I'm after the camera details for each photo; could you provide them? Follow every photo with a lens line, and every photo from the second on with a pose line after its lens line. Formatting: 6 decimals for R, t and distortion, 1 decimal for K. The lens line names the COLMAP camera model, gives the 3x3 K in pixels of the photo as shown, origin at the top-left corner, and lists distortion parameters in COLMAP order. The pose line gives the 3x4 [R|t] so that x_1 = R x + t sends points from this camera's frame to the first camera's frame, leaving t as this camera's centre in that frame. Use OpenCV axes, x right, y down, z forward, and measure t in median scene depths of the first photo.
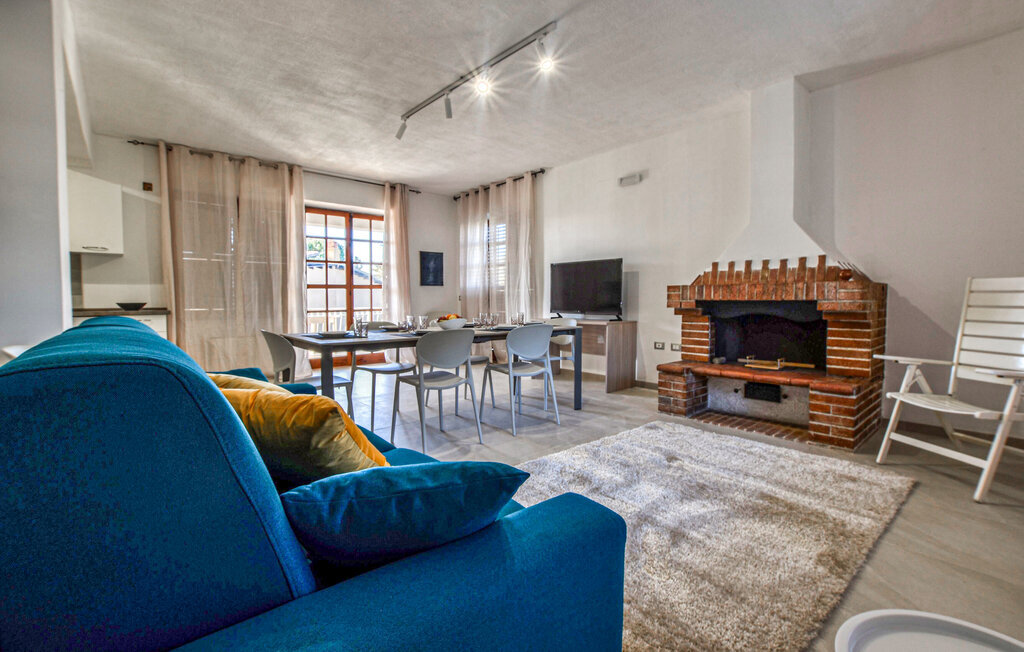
lens RADIAL K [[447.4, 0, 519.5], [0, 447.4, 326.8], [0, 0, 1]] dist [-0.041892, 0.012180]
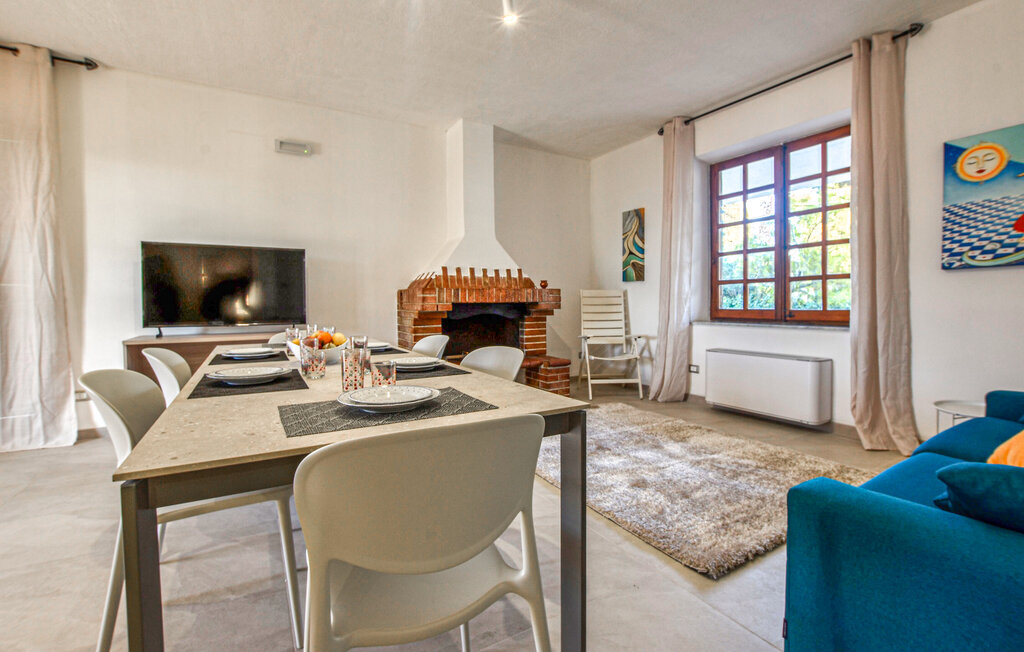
lens RADIAL K [[450.1, 0, 519.9], [0, 450.1, 320.7], [0, 0, 1]] dist [-0.041202, 0.012183]
pose [[0.193861, -0.042555, 0.980106, -0.618272], [0.062805, 0.997548, 0.030890, -0.042939], [-0.979017, 0.055568, 0.196058, 0.675903]]
